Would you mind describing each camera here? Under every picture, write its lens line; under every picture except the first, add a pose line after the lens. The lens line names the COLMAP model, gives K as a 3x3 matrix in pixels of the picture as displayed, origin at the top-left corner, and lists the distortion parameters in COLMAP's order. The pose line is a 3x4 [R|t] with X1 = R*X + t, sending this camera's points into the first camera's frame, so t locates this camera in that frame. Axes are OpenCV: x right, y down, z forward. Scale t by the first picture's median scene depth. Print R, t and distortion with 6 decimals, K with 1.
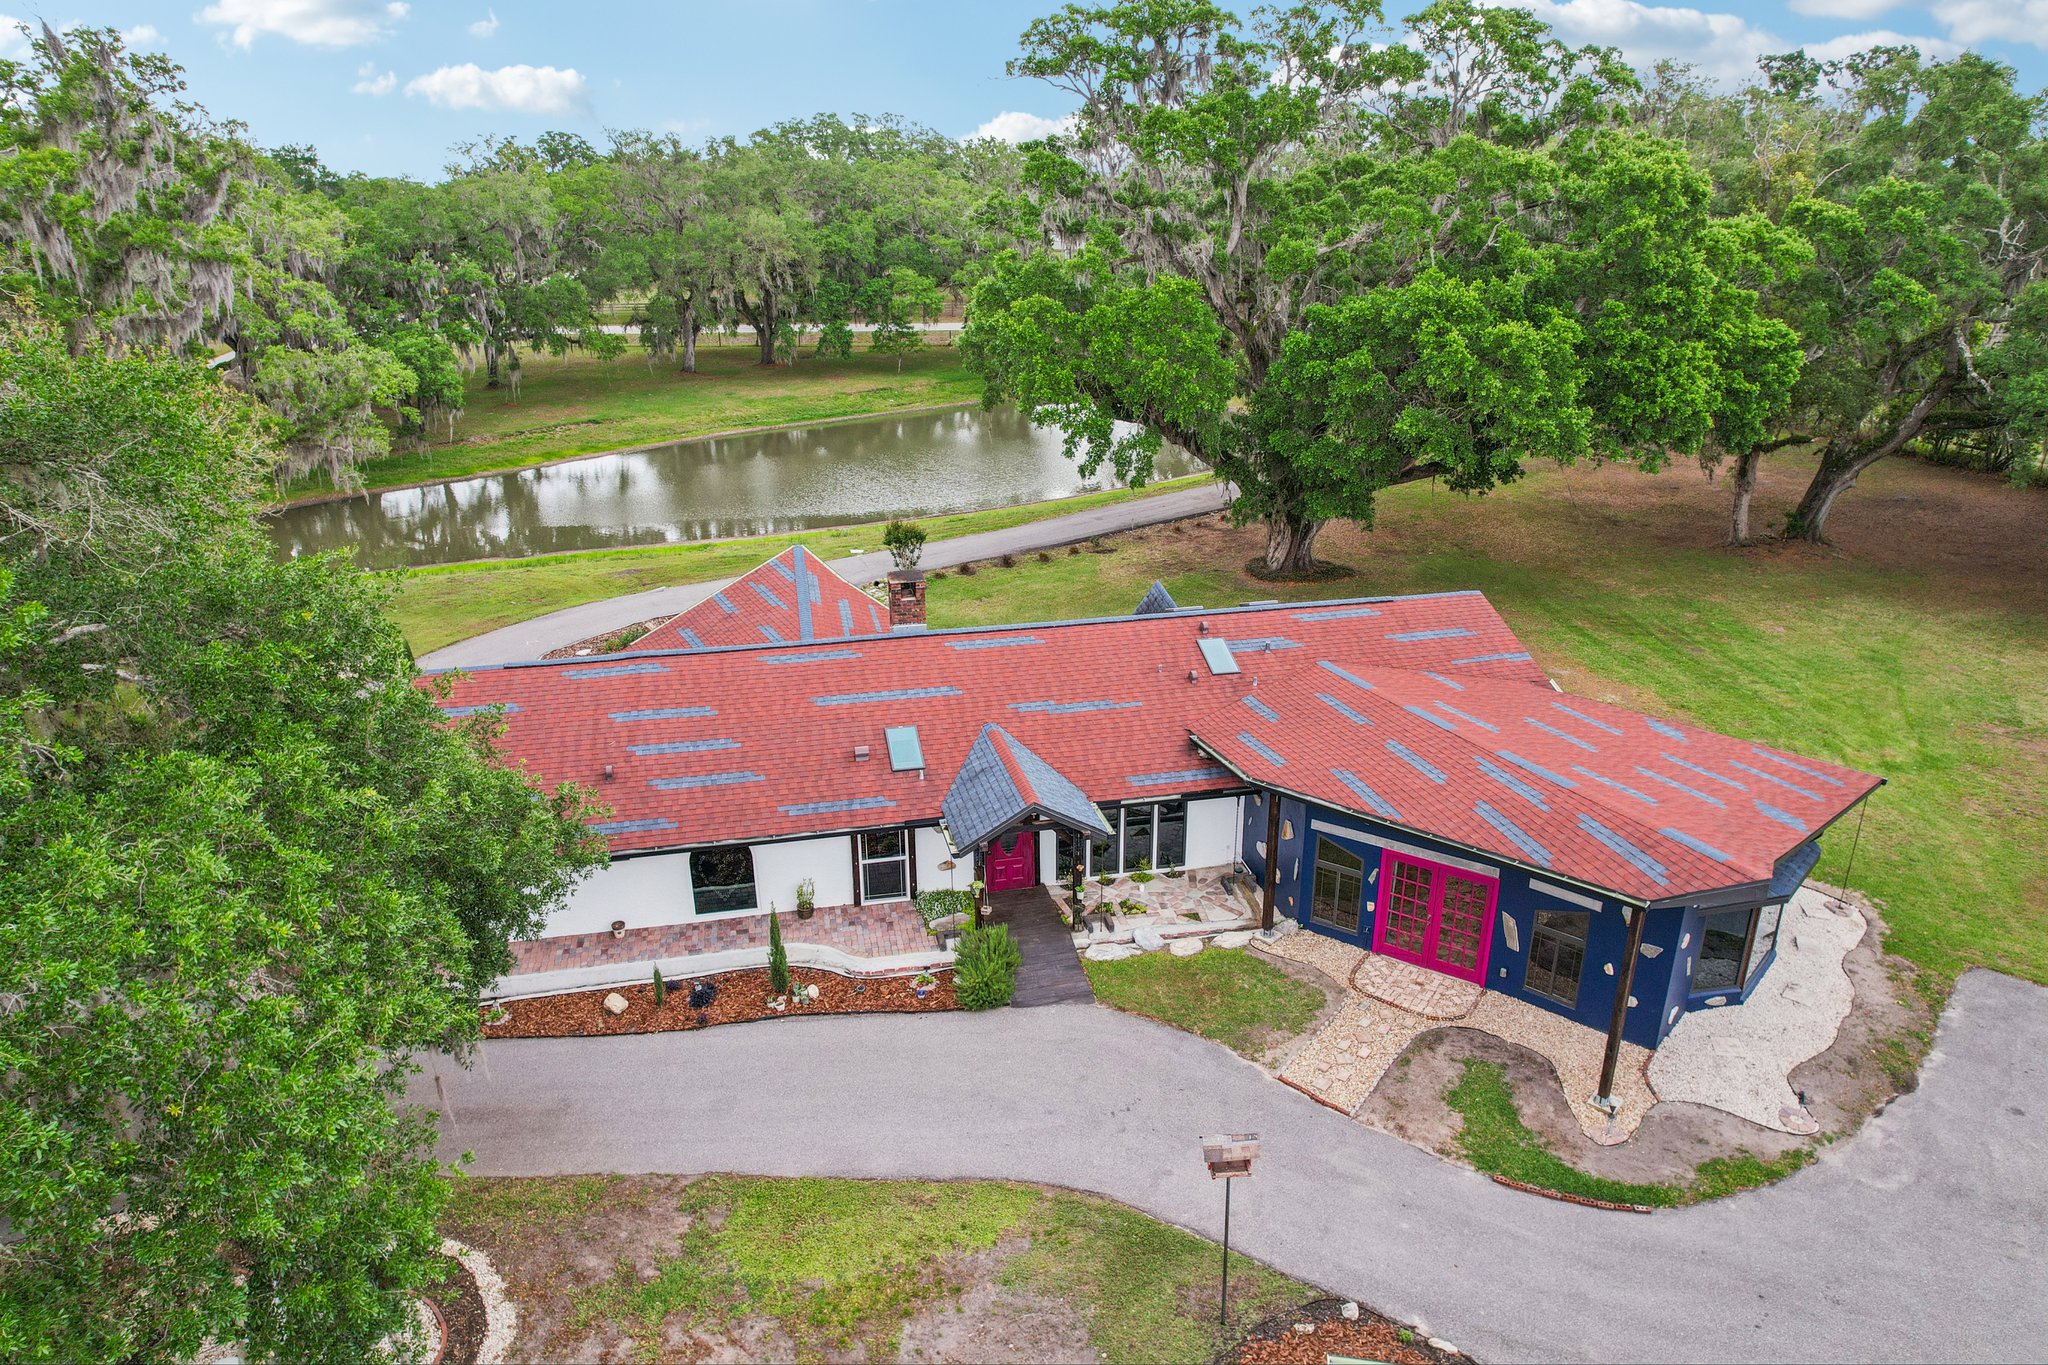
lens RADIAL K [[1314.8, 0, 1031.9], [0, 1314.8, 677.6], [0, 0, 1]] dist [-0.040569, 0.000993]
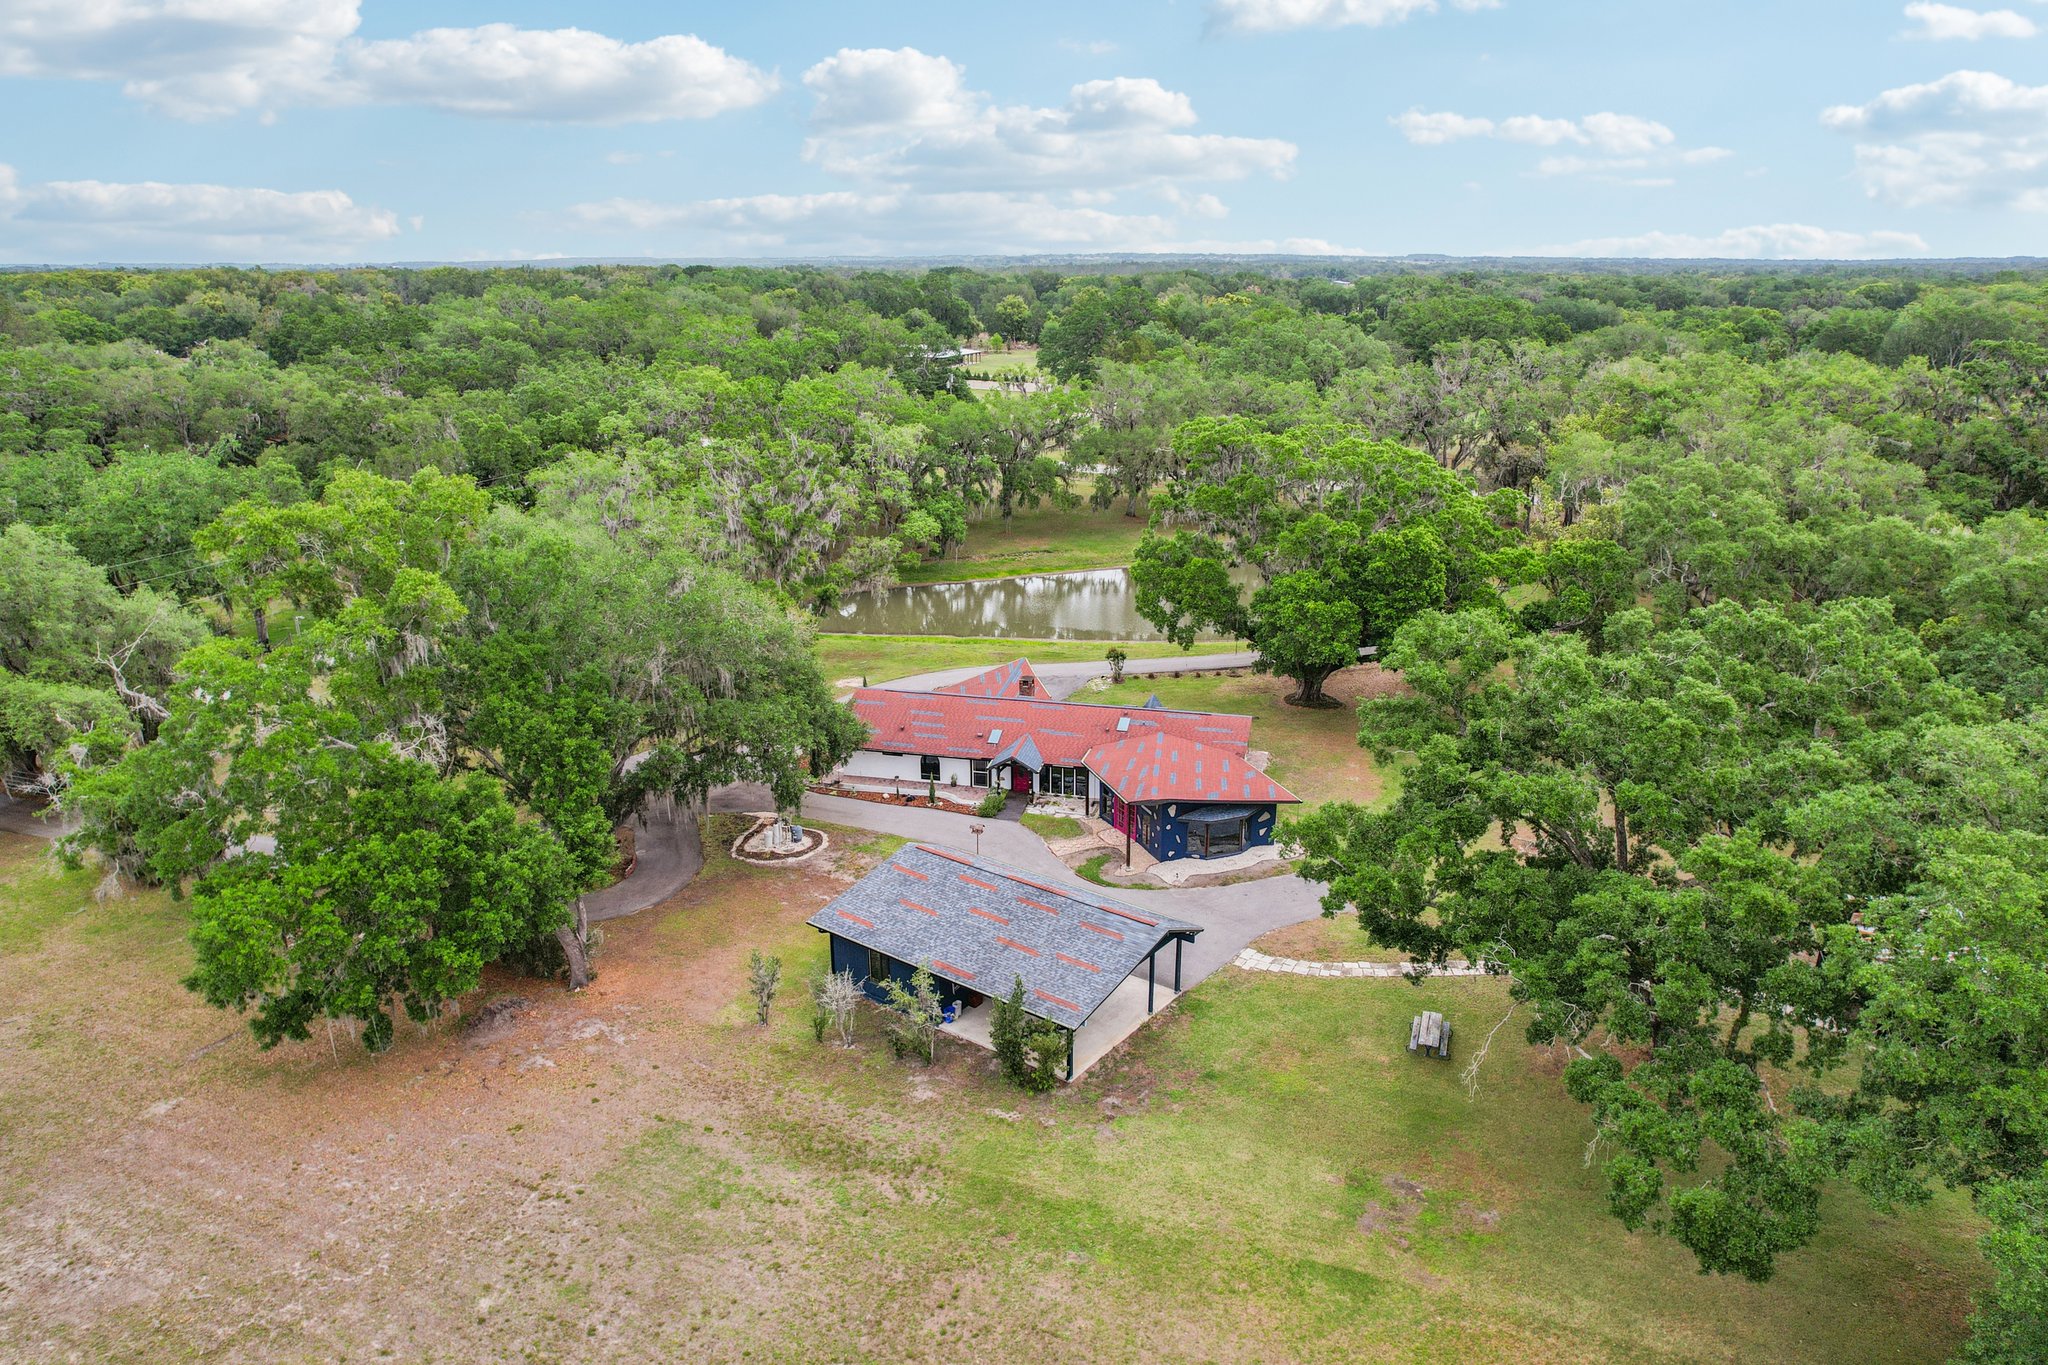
lens RADIAL K [[1287.7, 0, 1024.0], [0, 1287.7, 682.5], [0, 0, 1]] dist [-0.028189, 0.002528]
pose [[0.900760, 0.139229, -0.411396, 1.210379], [-0.158968, 0.987185, -0.013972, -0.037190], [0.404179, 0.077984, 0.911350, -1.717326]]
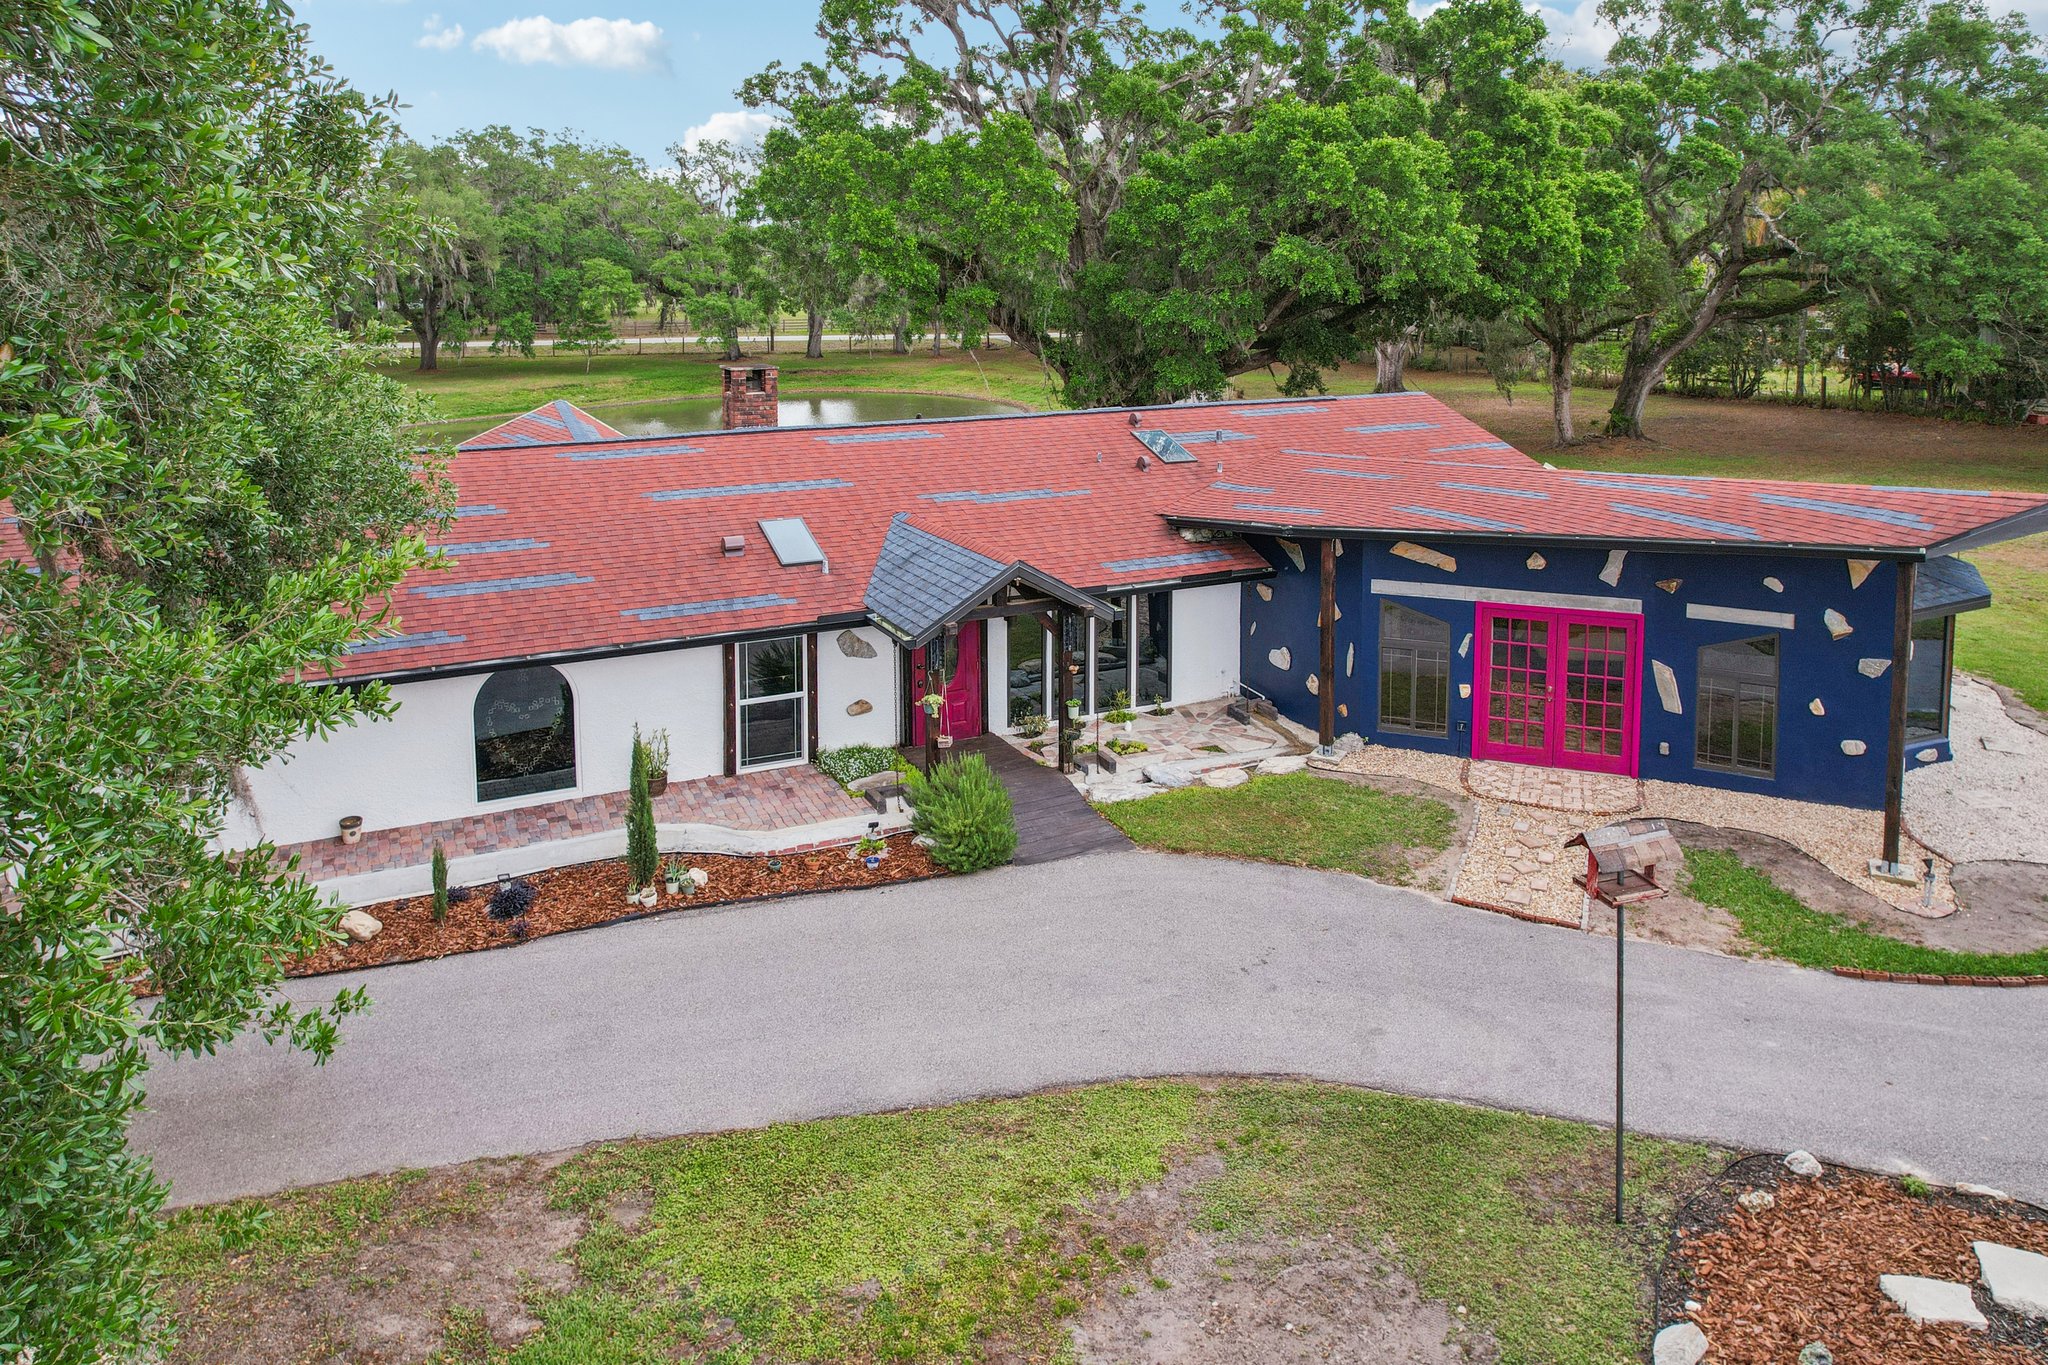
lens RADIAL K [[1391.8, 0, 1027.6], [0, 1391.8, 378.2], [0, 0, 1]] dist [-0.026577, 0.003795]
pose [[0.971532, -0.009618, 0.236715, -0.162966], [0.073916, 0.961604, -0.264299, 0.190562], [-0.225084, 0.274272, 0.934940, 0.269713]]
